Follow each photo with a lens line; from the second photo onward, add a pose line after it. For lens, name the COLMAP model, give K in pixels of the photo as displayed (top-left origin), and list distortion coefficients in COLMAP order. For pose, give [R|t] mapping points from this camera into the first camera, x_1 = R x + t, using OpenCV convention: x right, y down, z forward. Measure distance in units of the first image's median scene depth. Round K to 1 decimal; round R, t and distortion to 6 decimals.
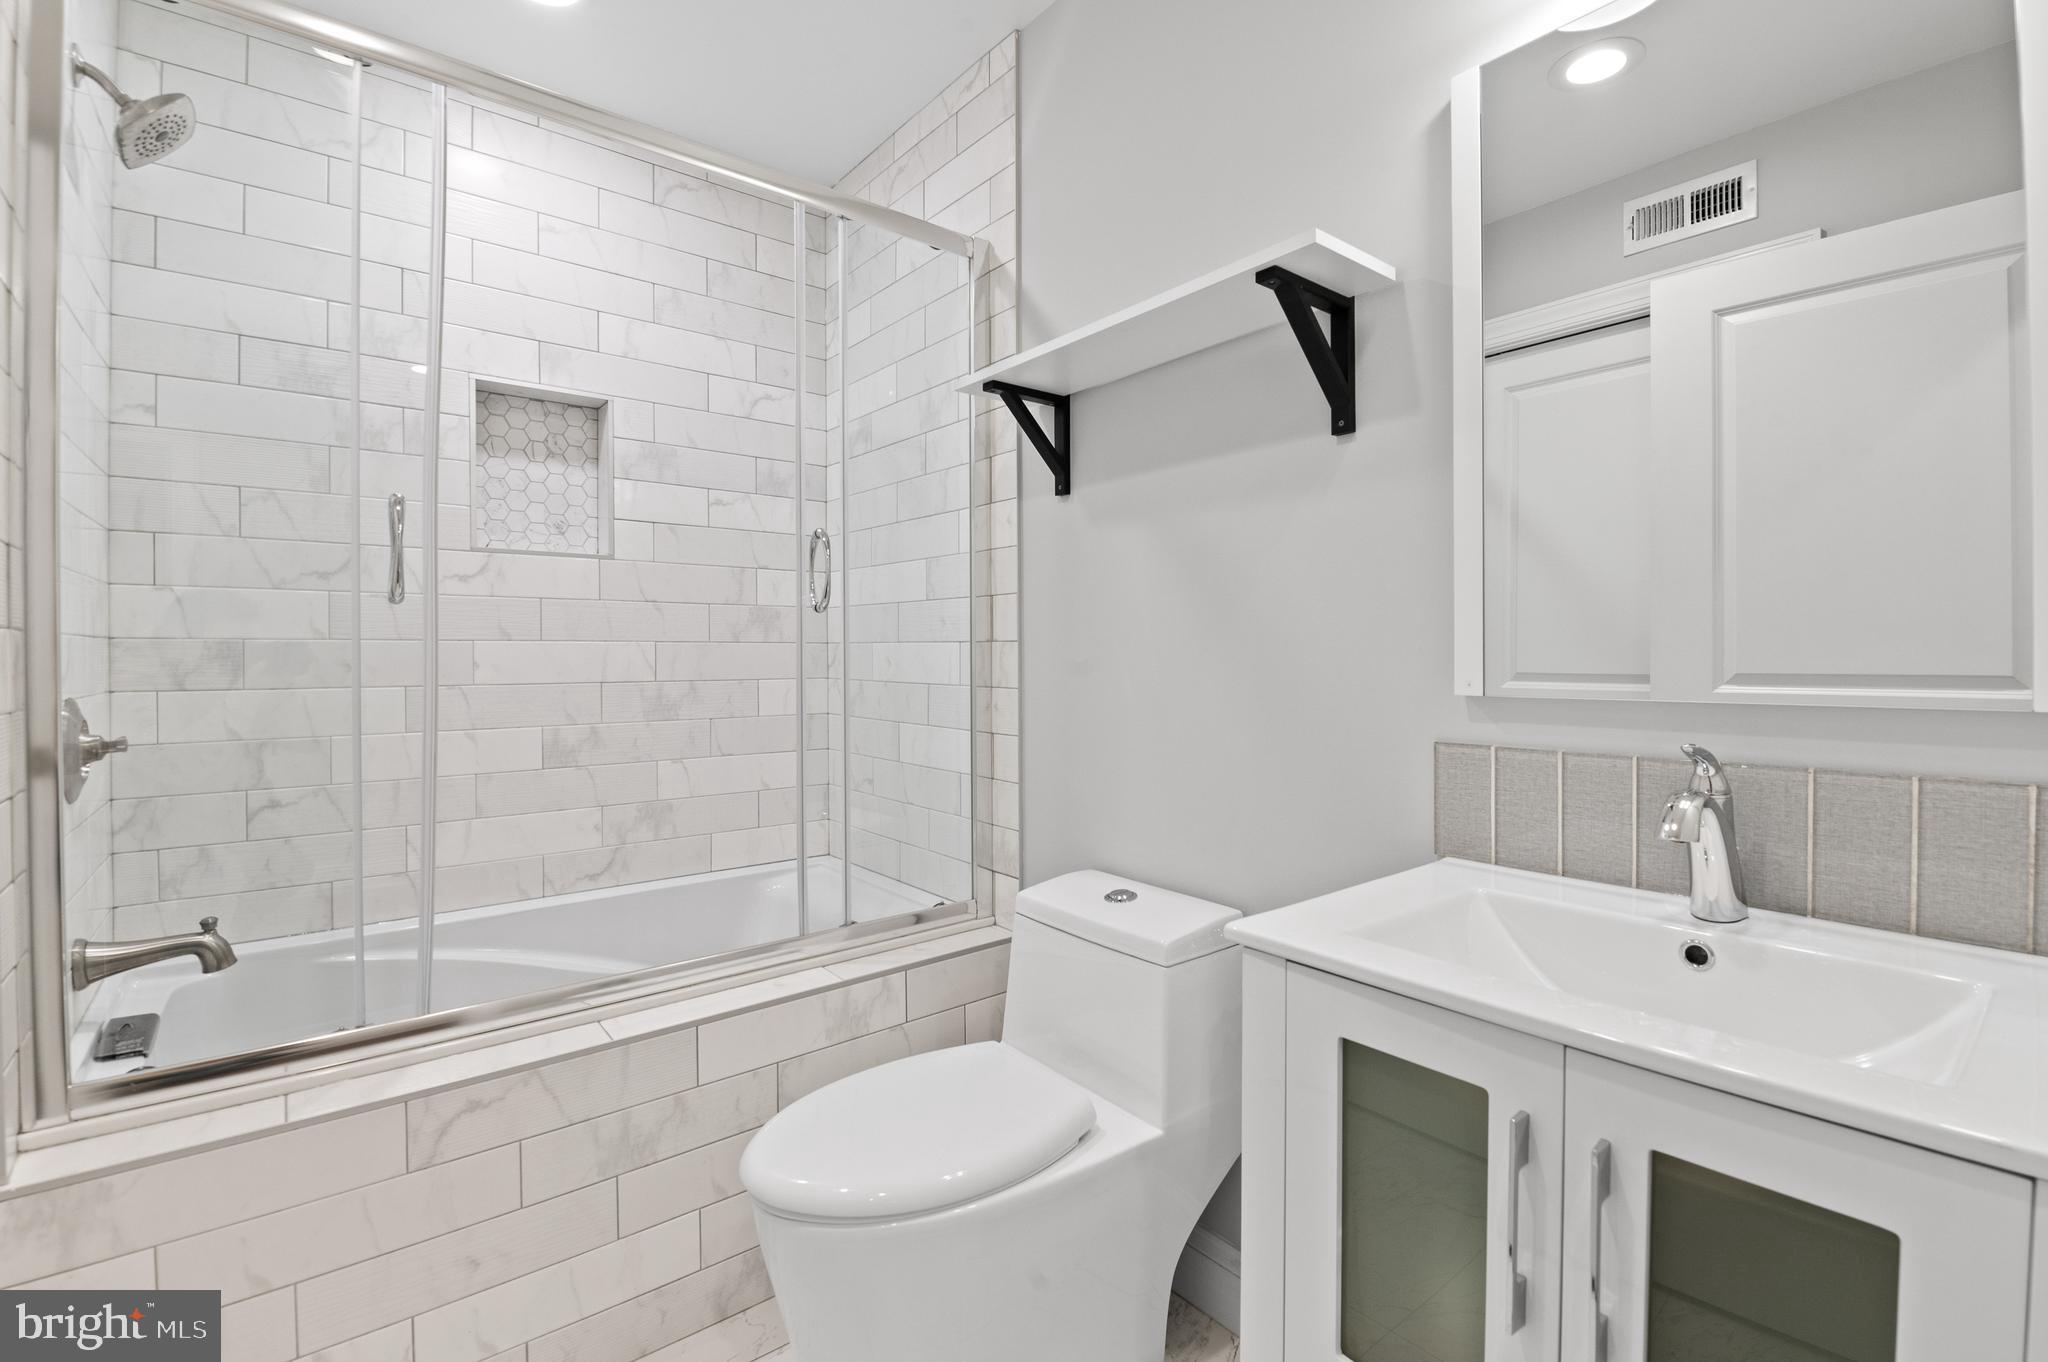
lens RADIAL K [[909.5, 0, 1018.4], [0, 909.5, 670.4], [0, 0, 1]] dist [0.000260, -0.011329]
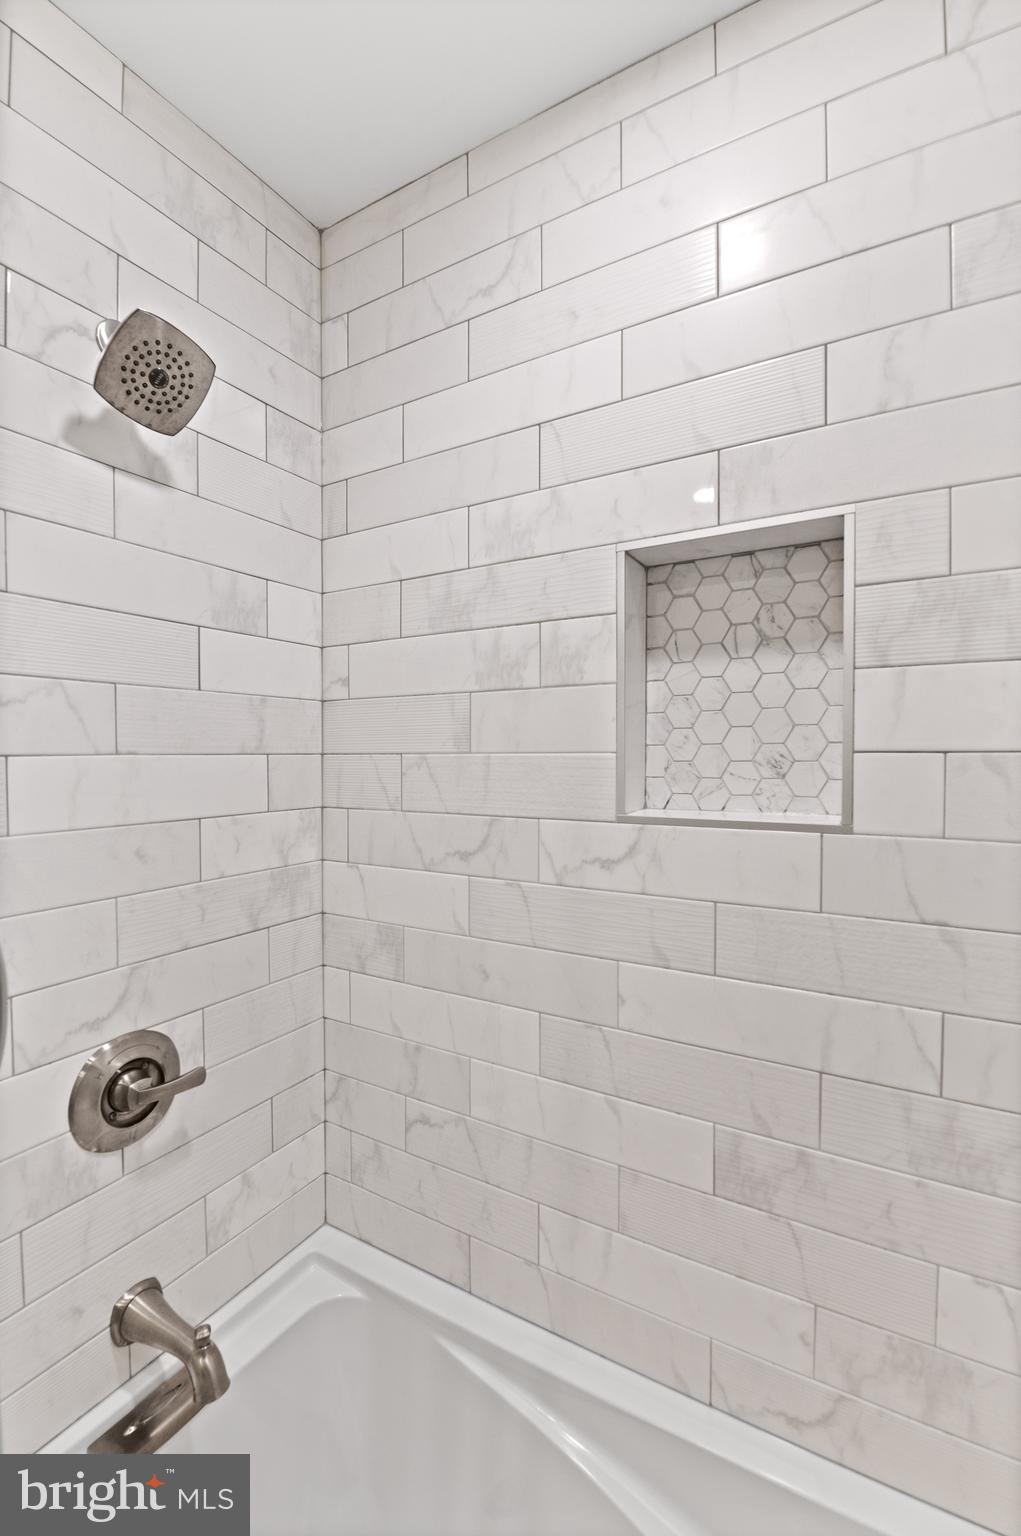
lens RADIAL K [[682.1, 0, 510.5], [0, 682.1, 768.0], [0, 0, 1]] dist [0.000260, -0.011329]
pose [[0.344499, 0.024311, -0.938472, -0.171891], [-0.010014, 0.999703, 0.022221, -0.176488], [0.938733, 0.001743, 0.344640, 0.747874]]
